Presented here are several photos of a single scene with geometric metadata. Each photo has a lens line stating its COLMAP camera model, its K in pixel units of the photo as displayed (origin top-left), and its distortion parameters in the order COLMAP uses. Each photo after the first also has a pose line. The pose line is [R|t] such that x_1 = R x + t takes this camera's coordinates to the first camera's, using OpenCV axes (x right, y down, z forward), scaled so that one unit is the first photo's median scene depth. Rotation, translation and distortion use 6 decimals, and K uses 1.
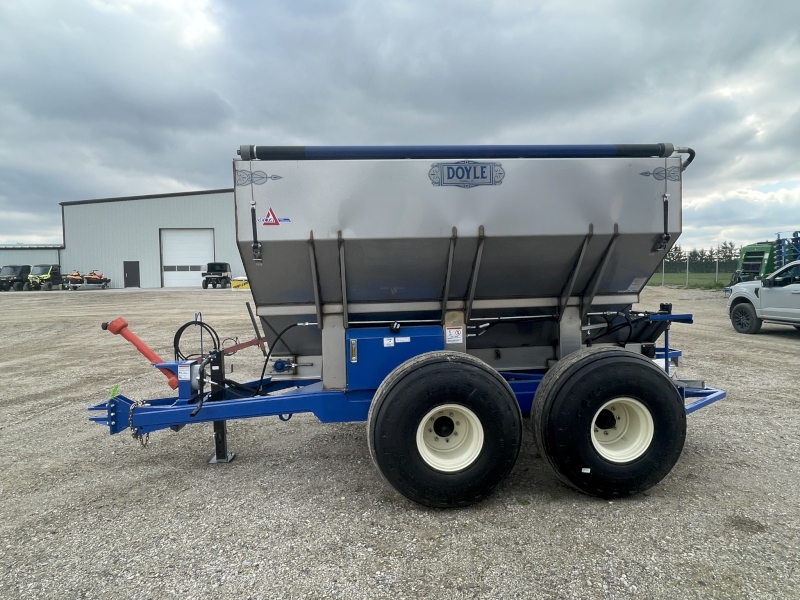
lens RADIAL K [[486.2, 0, 400.0], [0, 486.2, 300.0], [0, 0, 1]] dist [-0.005193, -0.001010]
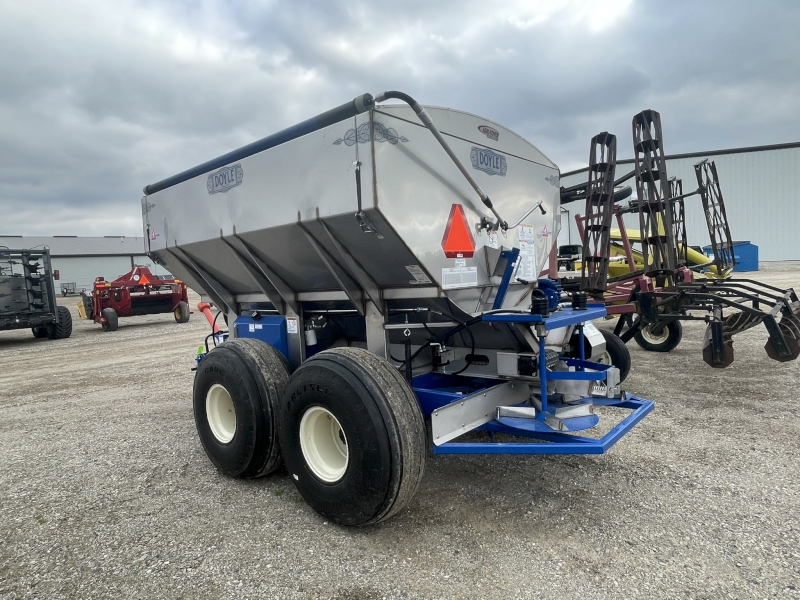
lens RADIAL K [[484.7, 0, 388.3], [0, 484.7, 297.6], [0, 0, 1]] dist [-0.005873, -0.001134]
pose [[0.684618, 0.017009, -0.728703, 1.048258], [0.007612, 0.999506, 0.030482, -0.018883], [0.728862, -0.026415, 0.684151, 0.446141]]
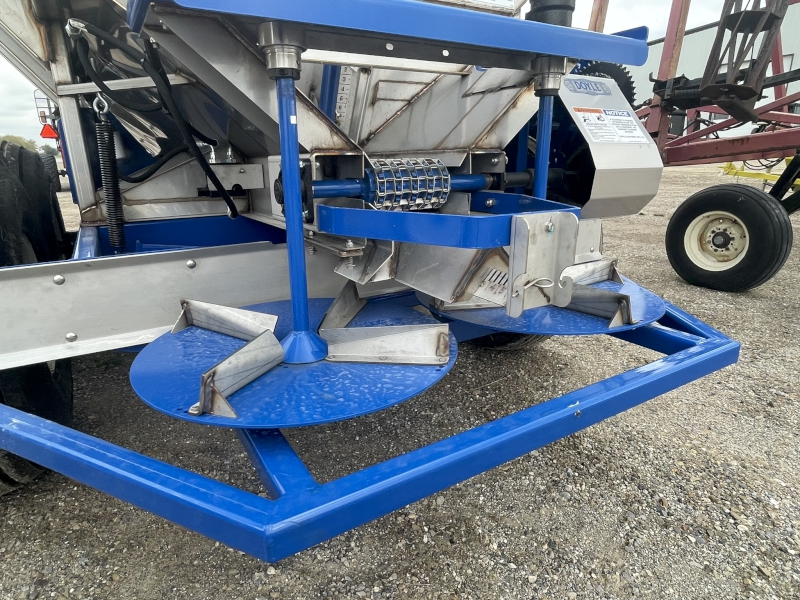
lens RADIAL K [[484.7, 0, 388.3], [0, 484.7, 297.6], [0, 0, 1]] dist [-0.005873, -0.001134]
pose [[0.430092, 0.266440, -0.862572, 0.883927], [-0.020553, 0.958099, 0.285699, 0.104481], [0.902551, -0.105149, 0.417547, 1.112025]]
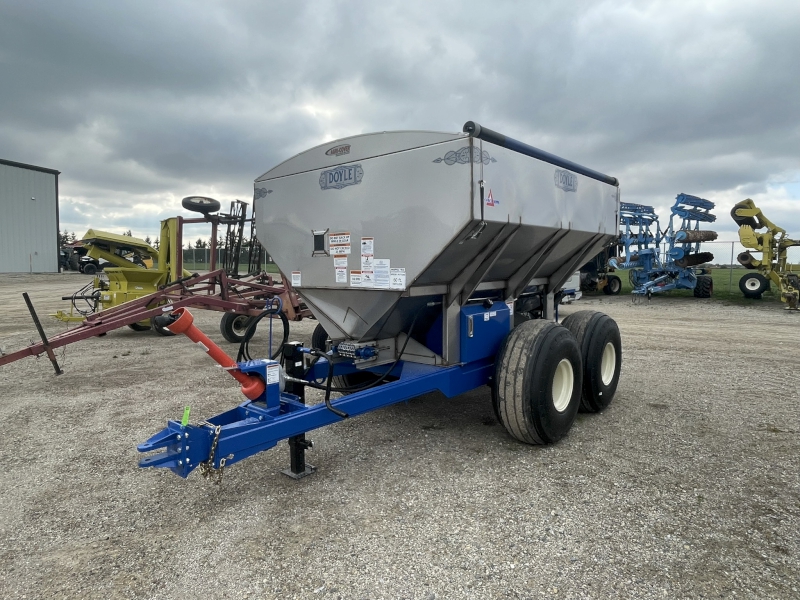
lens RADIAL K [[486.5, 0, 400.0], [0, 486.5, 300.0], [0, 0, 1]] dist [-0.002251, -0.002319]
pose [[0.716868, -0.034301, 0.696365, -0.955167], [0.017807, 0.999364, 0.030896, 0.009320], [-0.696982, -0.009748, 0.717023, 0.328948]]
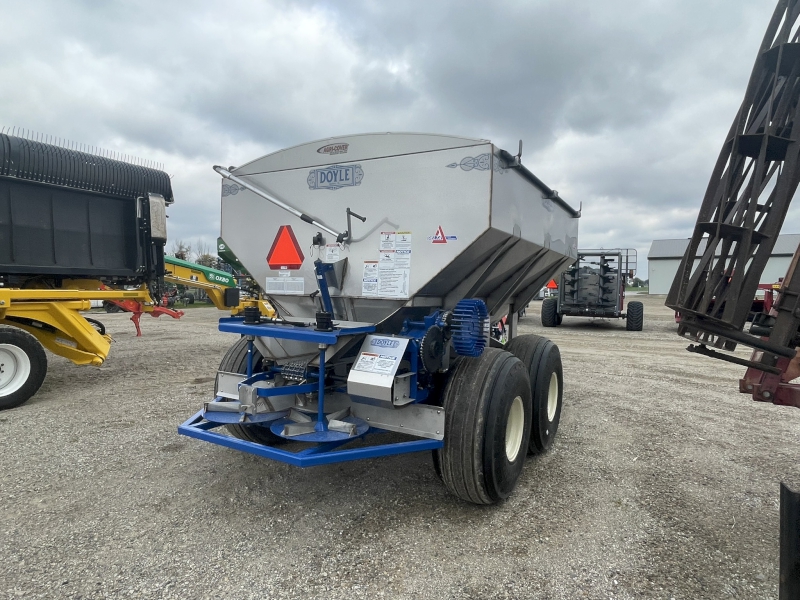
lens RADIAL K [[484.6, 0, 396.1], [0, 484.6, 297.6], [0, 0, 1]] dist [-0.001783, -0.001235]
pose [[-0.575408, 0.025721, -0.817462, 1.222671], [-0.044008, 0.997084, 0.062350, -0.076642], [0.816681, 0.071851, -0.572598, 1.905125]]
